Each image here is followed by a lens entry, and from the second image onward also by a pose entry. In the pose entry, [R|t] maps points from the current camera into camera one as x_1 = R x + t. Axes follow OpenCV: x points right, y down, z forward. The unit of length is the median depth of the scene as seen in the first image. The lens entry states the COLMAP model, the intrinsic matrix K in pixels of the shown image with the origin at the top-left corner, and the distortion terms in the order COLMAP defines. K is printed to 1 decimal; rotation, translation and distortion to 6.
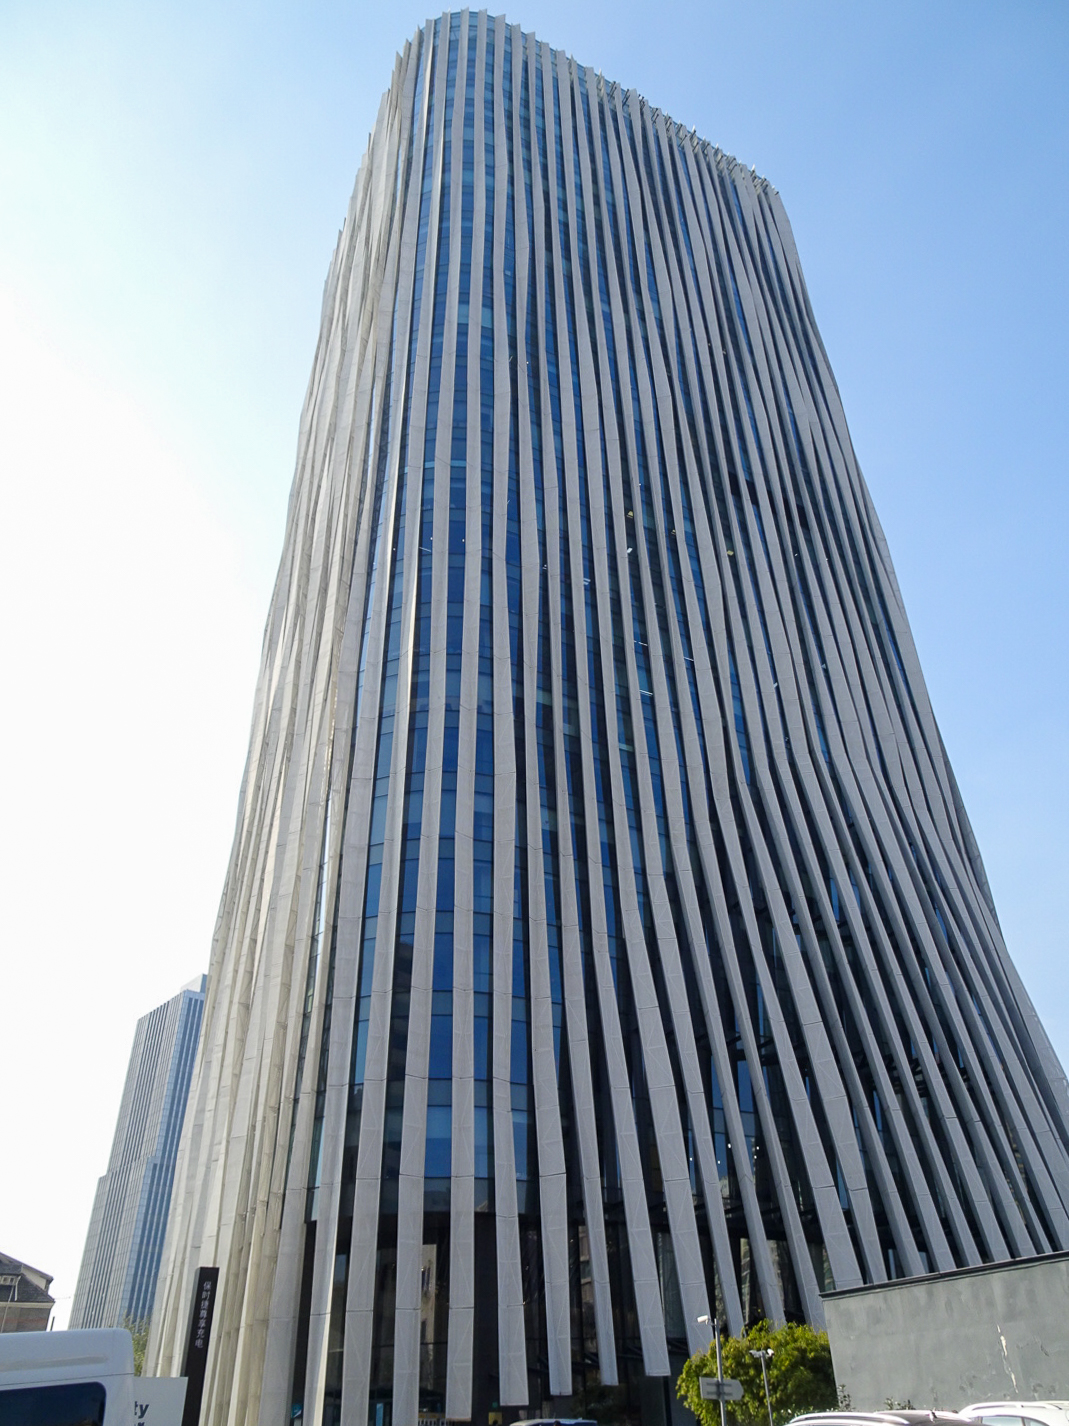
lens RADIAL K [[1006.0, 0, 534.5], [0, 1006.0, 713.0], [0, 0, 1]] dist [0.018011, 0.003602]
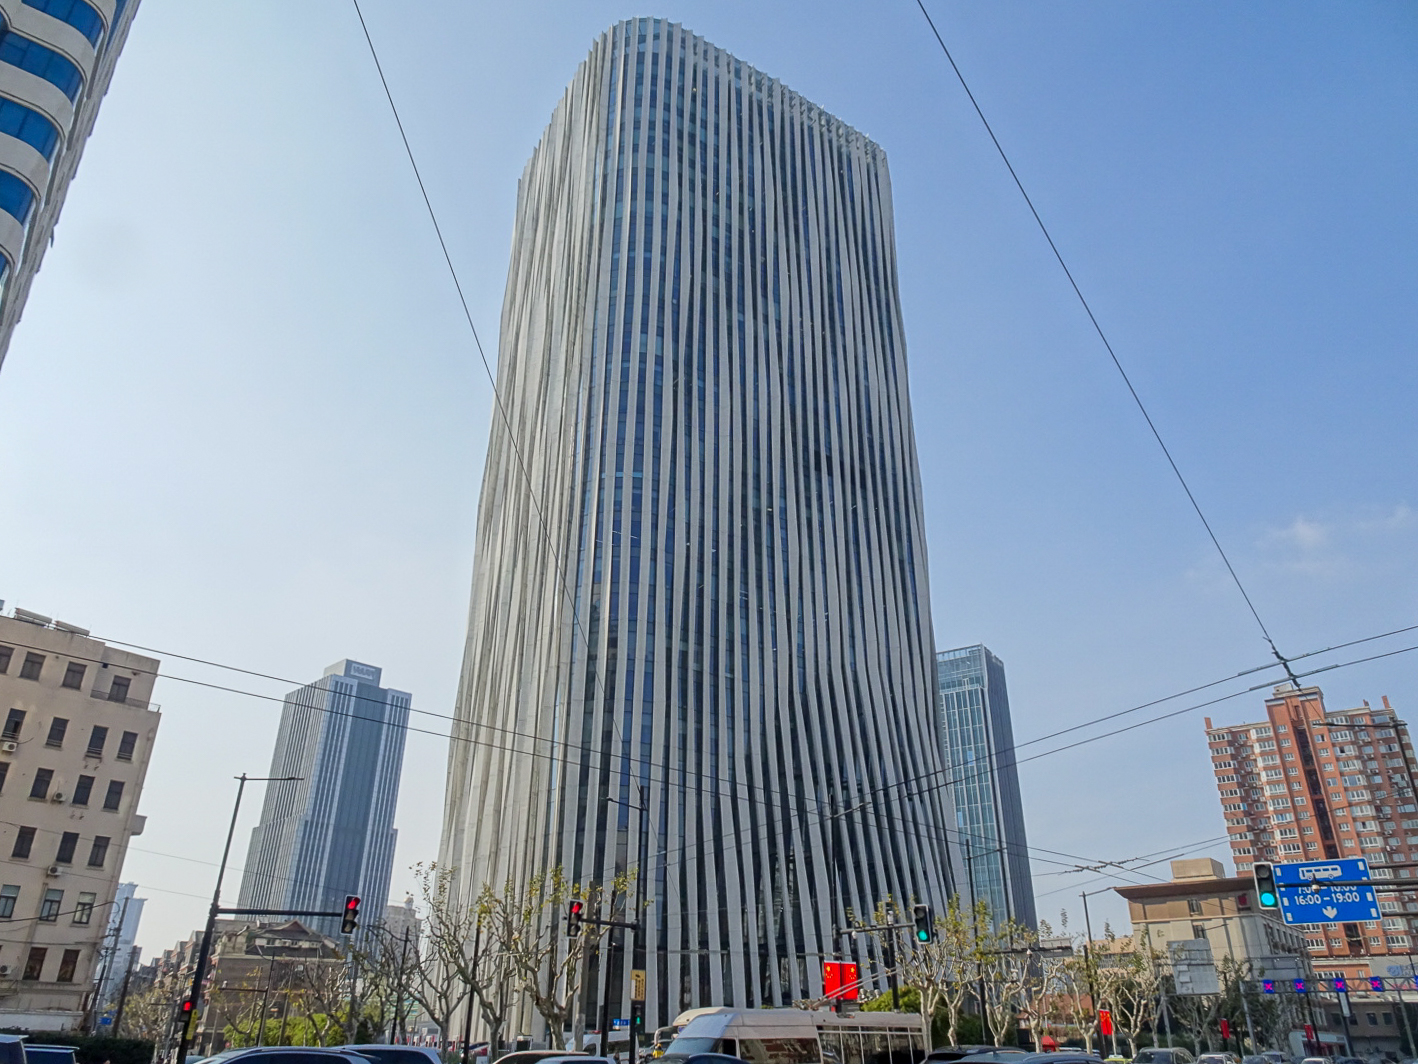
lens RADIAL K [[1029.6, 0, 694.7], [0, 1029.6, 506.9], [0, 0, 1]] dist [0.020391, 0.001753]
pose [[0.996040, 0.066845, 0.058618, -0.073316], [-0.074100, 0.988491, 0.131891, -0.391947], [-0.049127, -0.135712, 0.989530, -0.560703]]
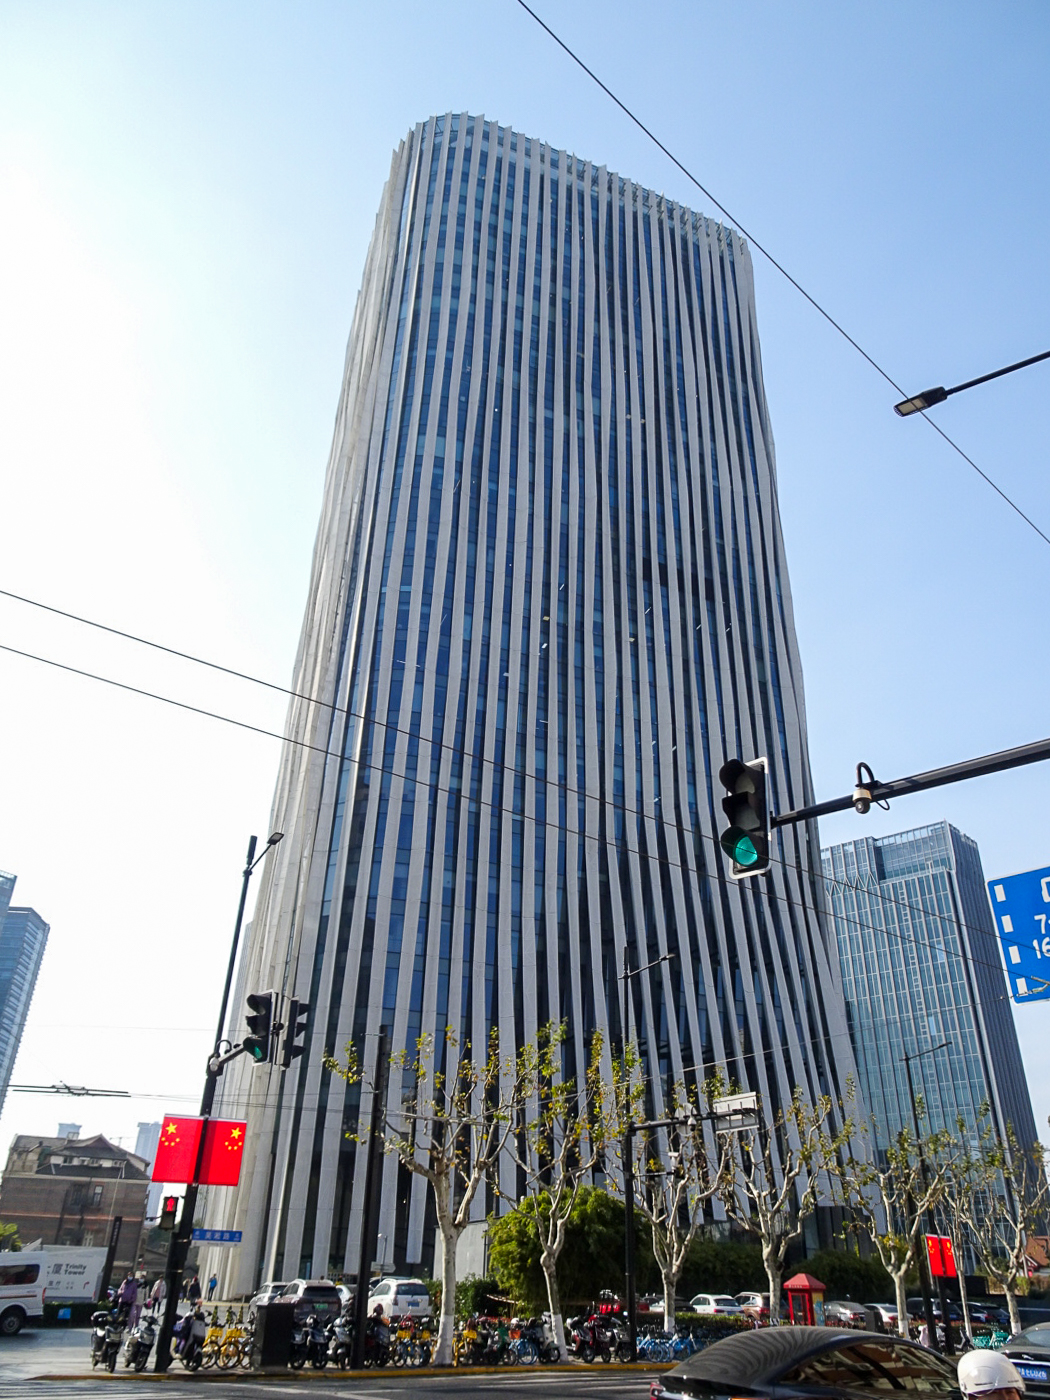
lens RADIAL K [[1016.5, 0, 525.0], [0, 1016.5, 700.0], [0, 0, 1]] dist [0.020391, 0.001753]
pose [[0.993732, -0.006809, -0.111579, 0.213614], [0.017147, 0.995616, 0.091948, -0.209395], [0.110463, -0.093285, 0.989493, -0.290482]]
